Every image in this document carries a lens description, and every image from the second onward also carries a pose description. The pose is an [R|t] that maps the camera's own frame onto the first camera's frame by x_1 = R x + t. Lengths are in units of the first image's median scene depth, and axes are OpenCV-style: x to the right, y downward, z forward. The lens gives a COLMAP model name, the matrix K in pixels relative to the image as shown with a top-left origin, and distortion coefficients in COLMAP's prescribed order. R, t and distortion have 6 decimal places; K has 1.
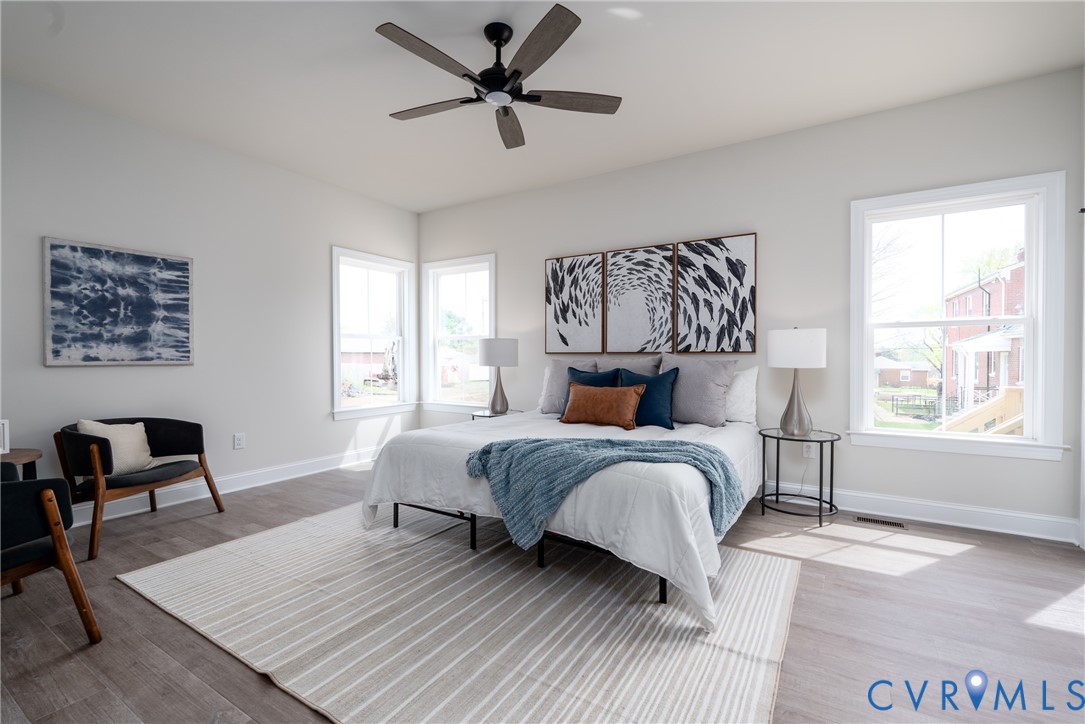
lens RADIAL K [[477.2, 0, 545.7], [0, 477.2, 360.4], [0, 0, 1]] dist [-0.002536, -0.000058]
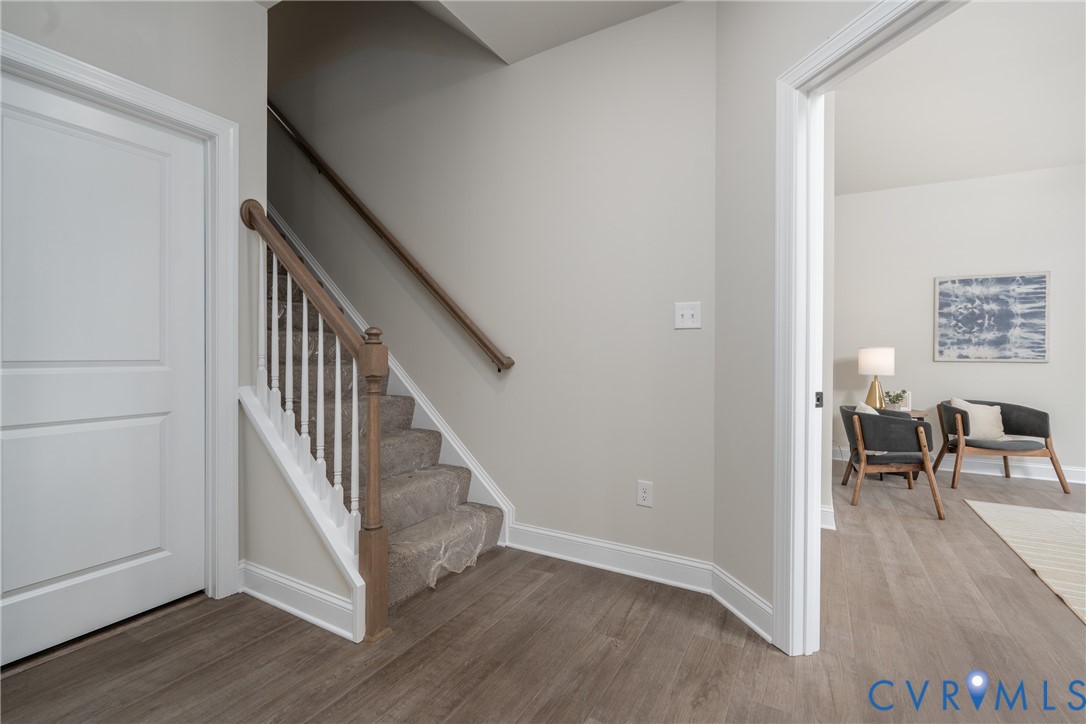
lens RADIAL K [[477.7, 0, 546.2], [0, 477.7, 360.4], [0, 0, 1]] dist [-0.002536, -0.000058]
pose [[0.037841, 0.017942, -0.999123, 0.417305], [-0.015136, 0.999734, 0.017380, 0.001522], [0.999169, 0.014465, 0.038102, -0.296676]]
